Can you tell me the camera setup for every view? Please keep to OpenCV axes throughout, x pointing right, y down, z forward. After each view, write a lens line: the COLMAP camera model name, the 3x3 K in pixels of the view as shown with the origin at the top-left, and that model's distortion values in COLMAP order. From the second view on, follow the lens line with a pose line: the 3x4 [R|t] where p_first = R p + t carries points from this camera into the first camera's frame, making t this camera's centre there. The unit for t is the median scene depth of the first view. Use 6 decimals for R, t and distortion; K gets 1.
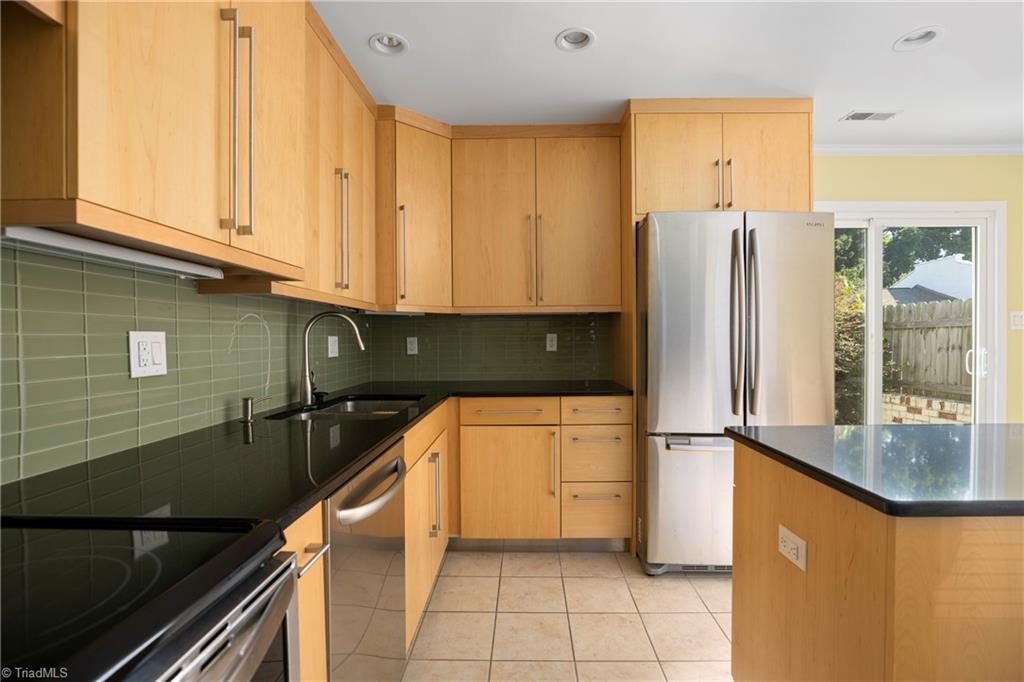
lens RADIAL K [[472.4, 0, 512.0], [0, 472.4, 341.0], [0, 0, 1]] dist [-0.011533, -0.000046]
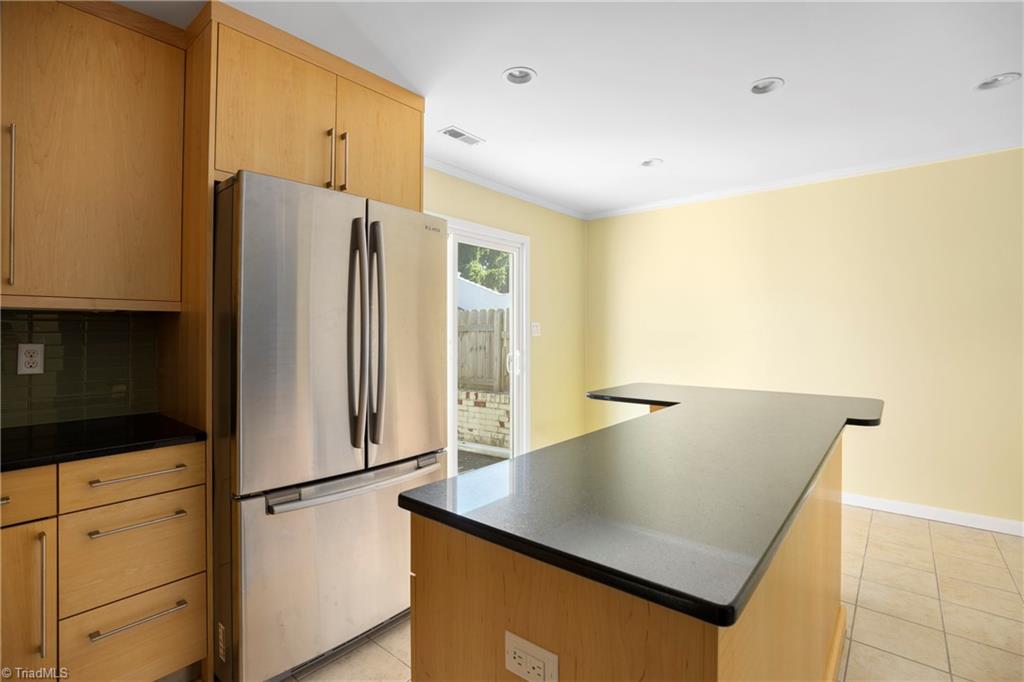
lens RADIAL K [[475.0, 0, 514.0], [0, 475.0, 326.1], [0, 0, 1]] dist [-0.045159, 0.016541]
pose [[0.613387, 0.013952, 0.789659, 0.002385], [0.003374, 0.999789, -0.020285, -0.029978], [-0.789775, 0.015107, 0.613210, 0.257639]]
